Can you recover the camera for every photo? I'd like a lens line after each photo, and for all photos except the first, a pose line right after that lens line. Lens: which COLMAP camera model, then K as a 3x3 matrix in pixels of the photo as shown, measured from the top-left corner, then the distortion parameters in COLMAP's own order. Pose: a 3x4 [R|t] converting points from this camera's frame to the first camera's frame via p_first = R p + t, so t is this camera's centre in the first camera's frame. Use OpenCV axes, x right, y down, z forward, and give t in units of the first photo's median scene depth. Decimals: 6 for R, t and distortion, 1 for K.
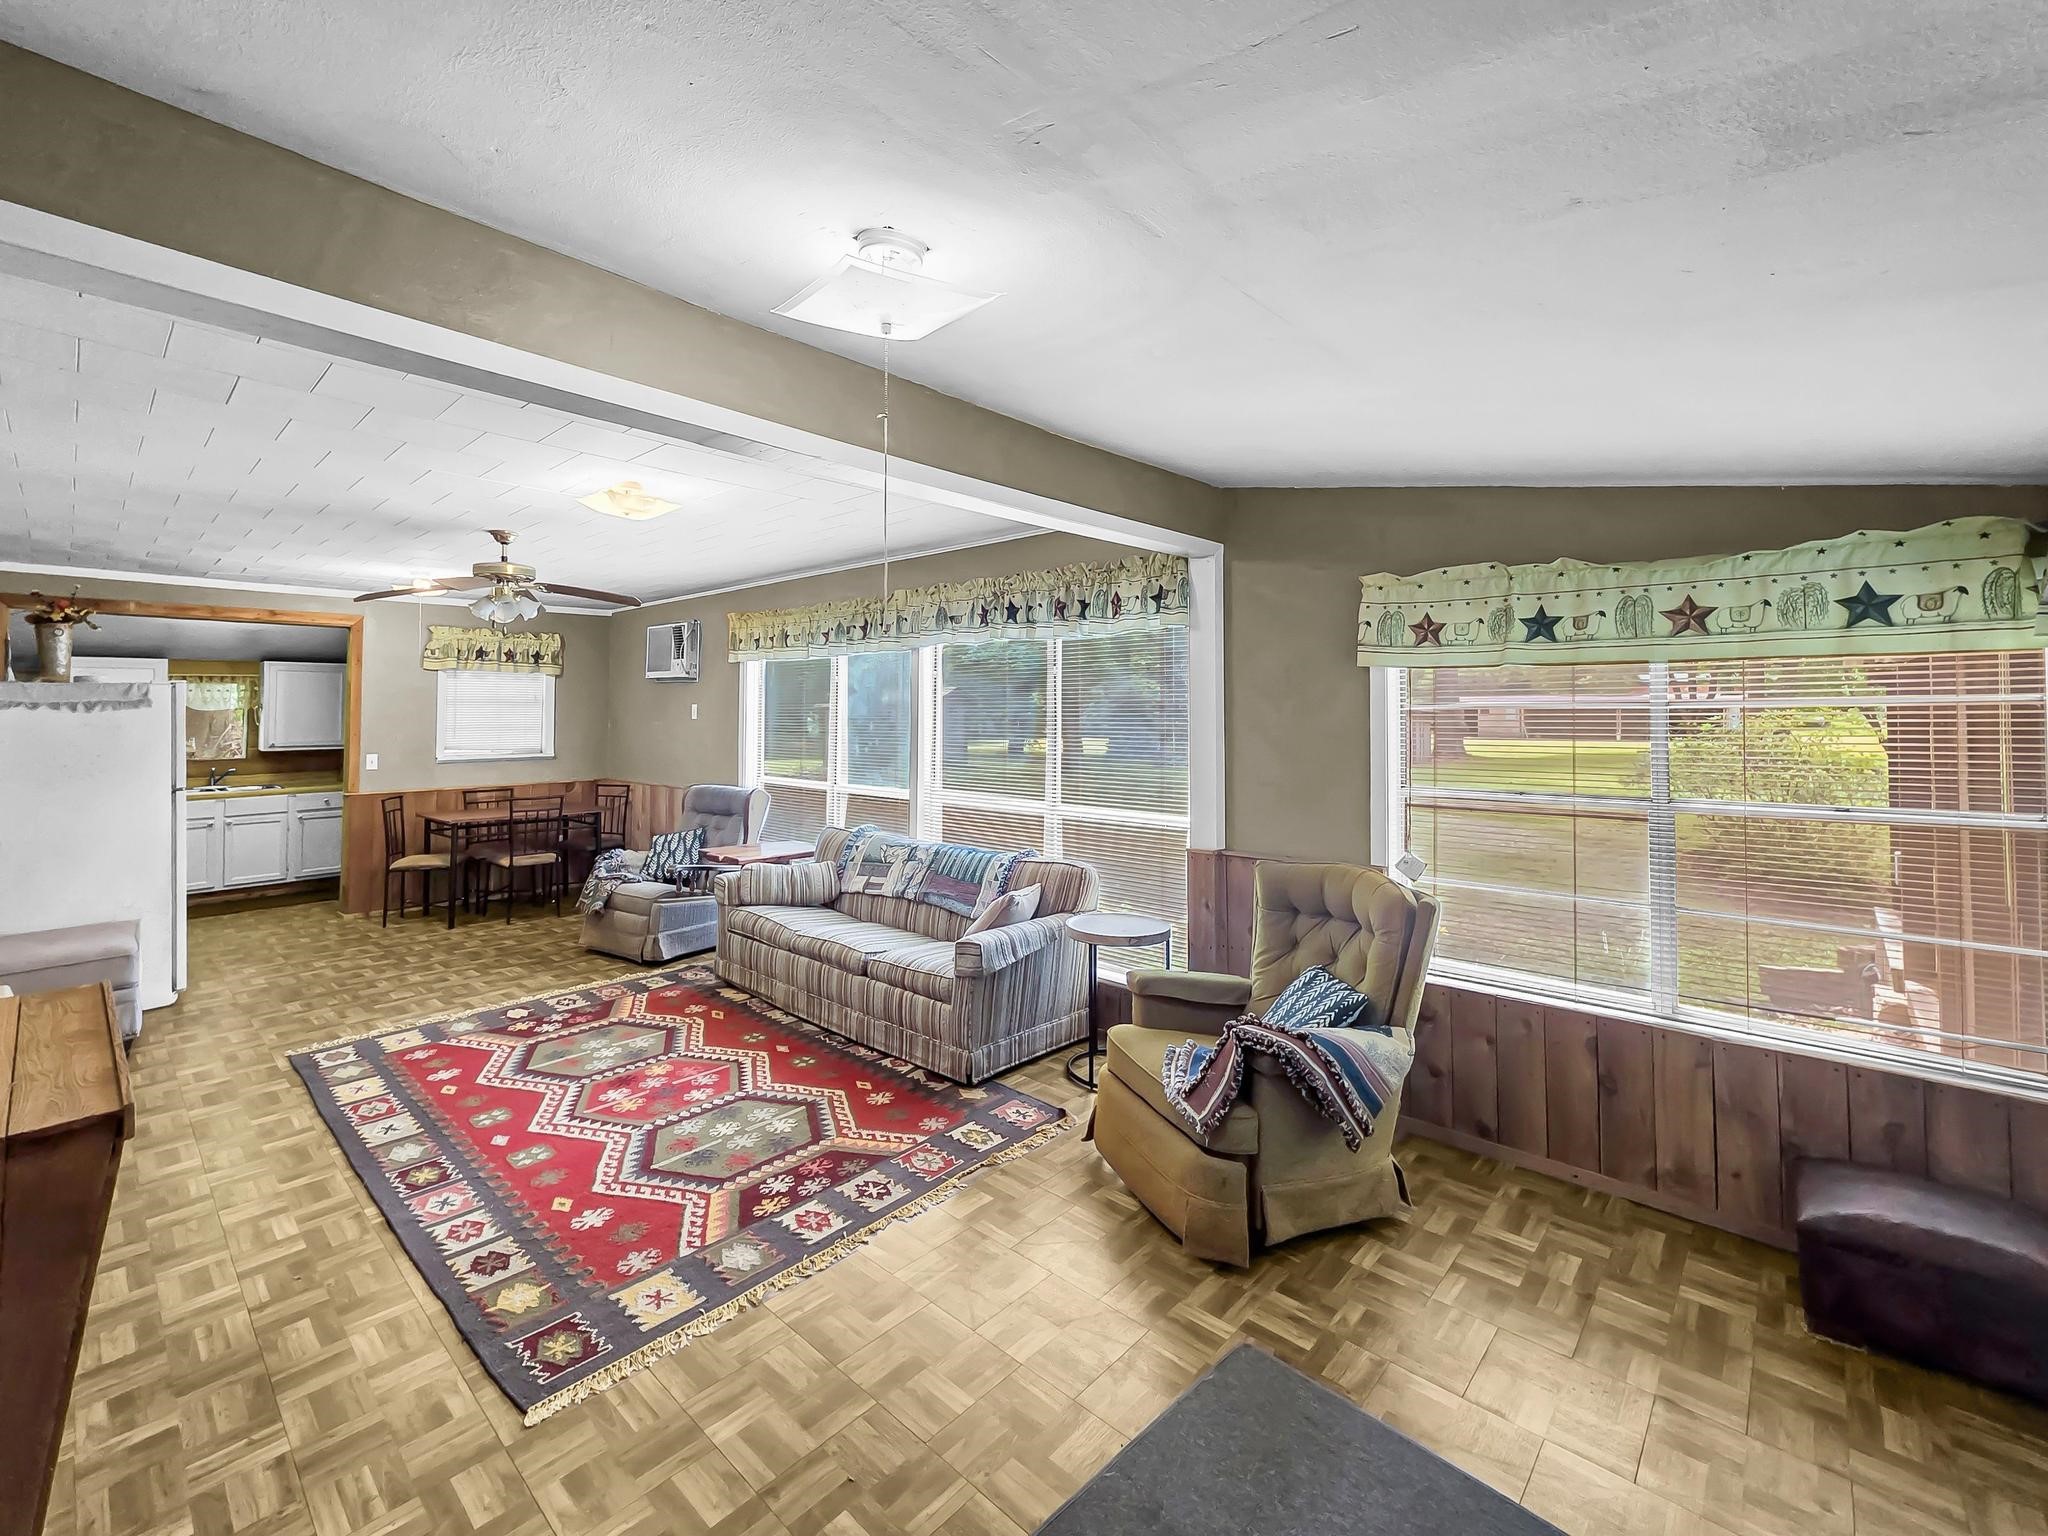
lens RADIAL K [[883.2, 0, 988.0], [0, 883.2, 686.7], [0, 0, 1]] dist [0.000380, -0.000634]
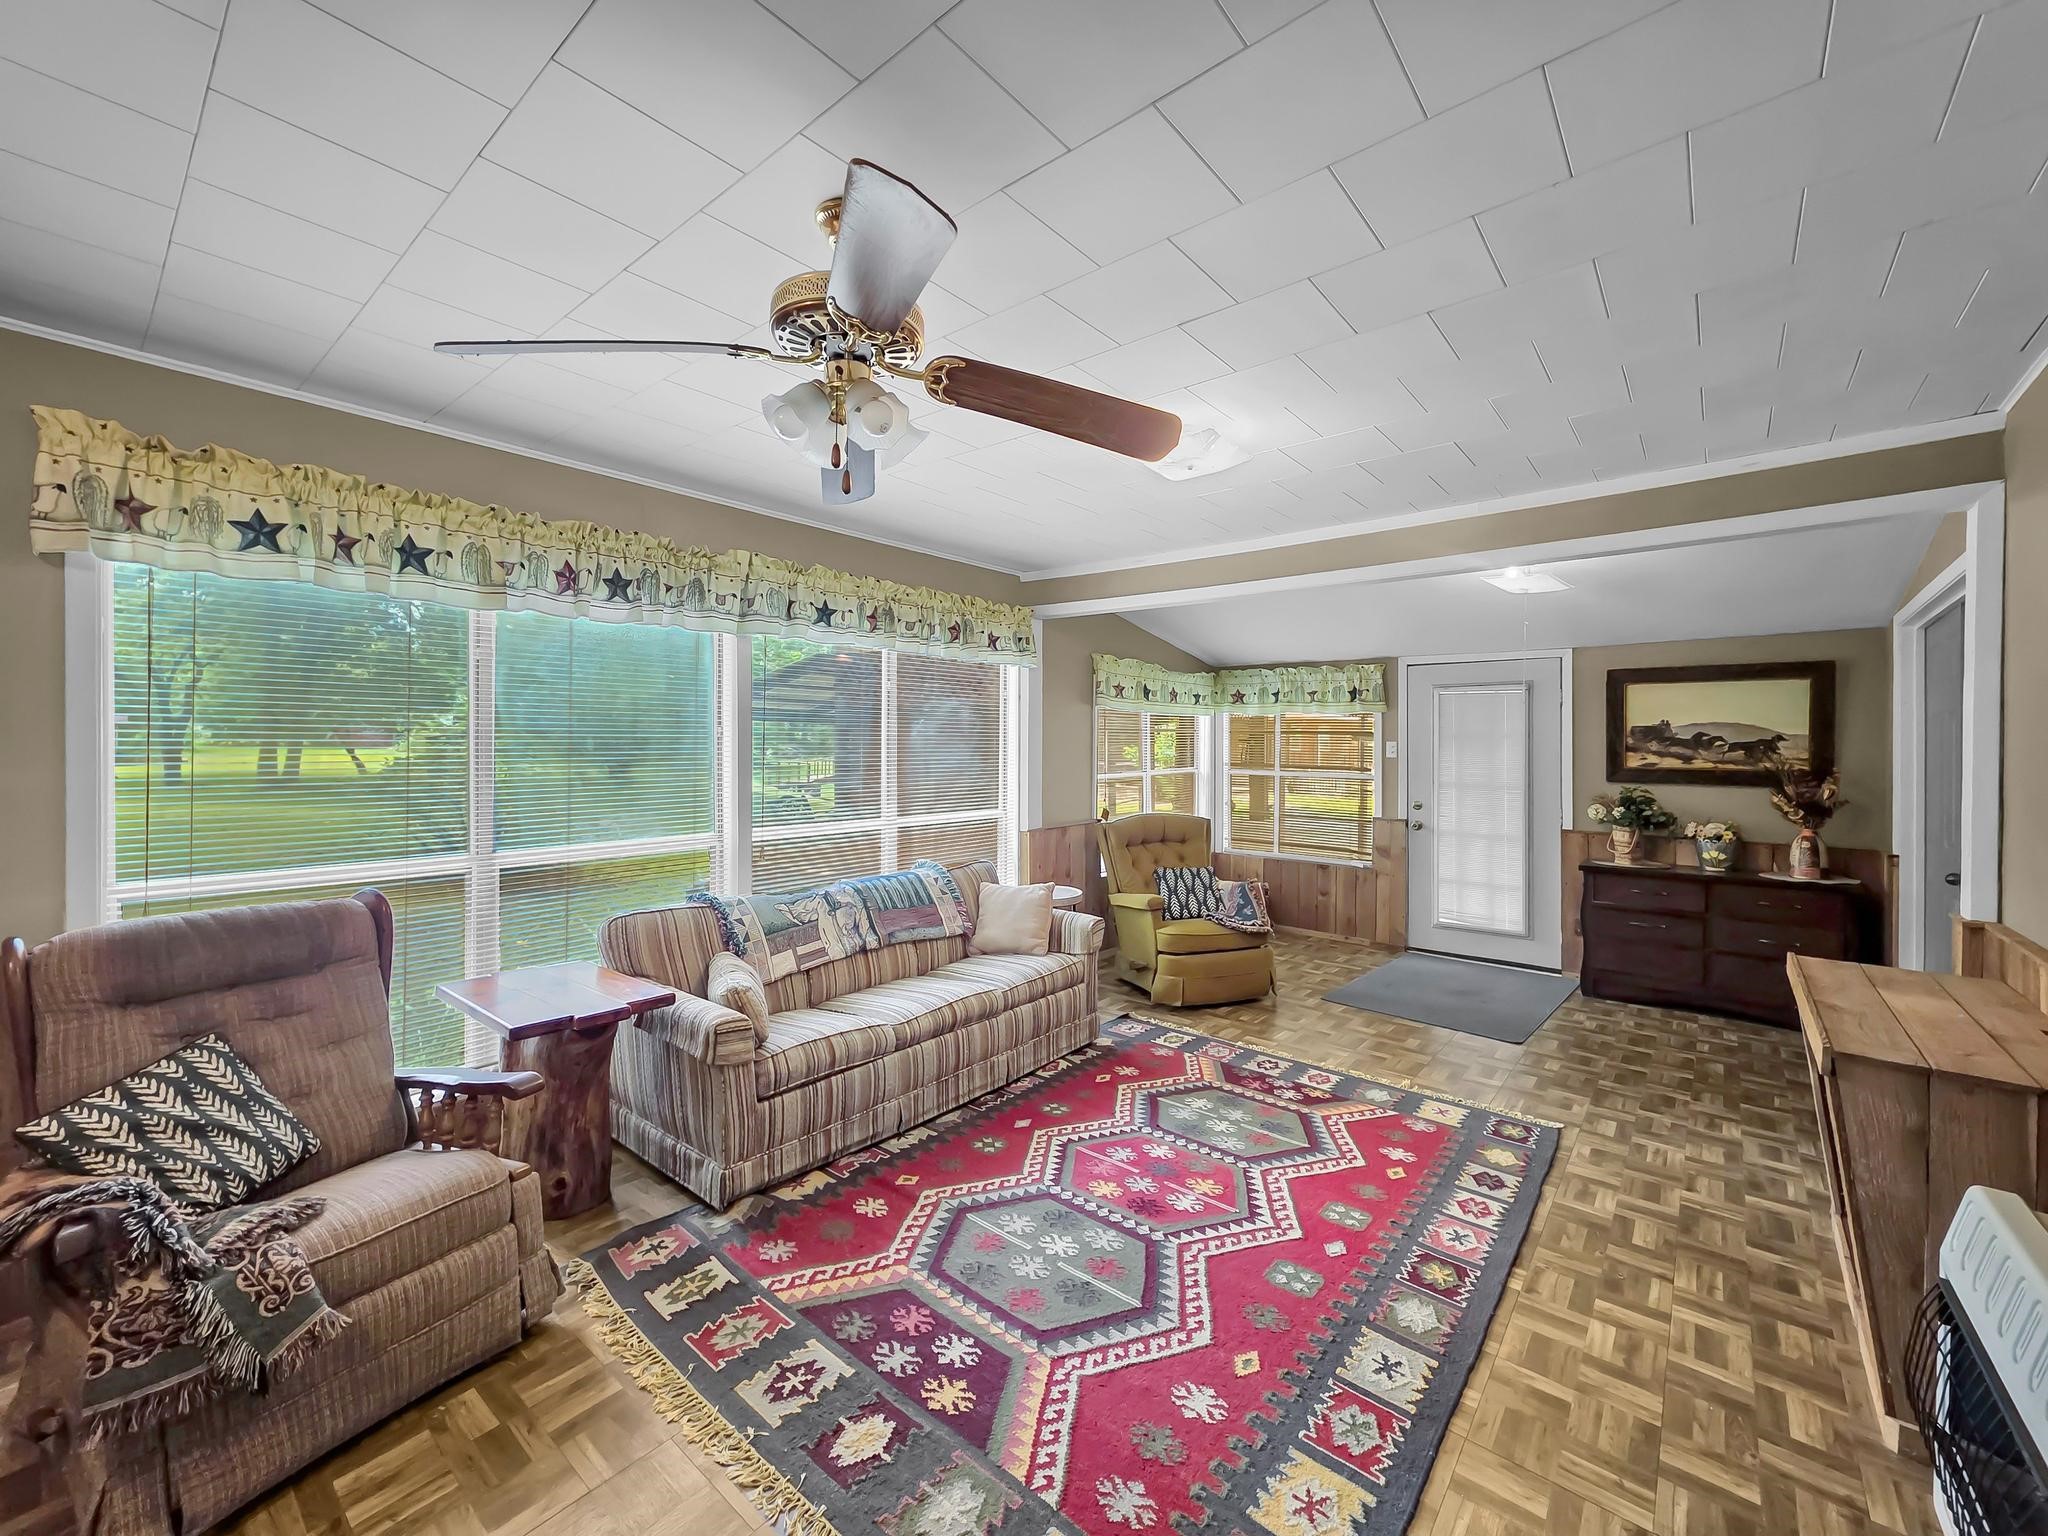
lens RADIAL K [[827.5, 0, 1021.6], [0, 827.5, 756.7], [0, 0, 1]] dist [-0.002244, -0.000092]
pose [[-0.058999, -0.017657, 0.998102, -1.297045], [-0.032952, 0.999333, 0.015731, 0.066086], [-0.997714, -0.031962, -0.059542, 1.364405]]
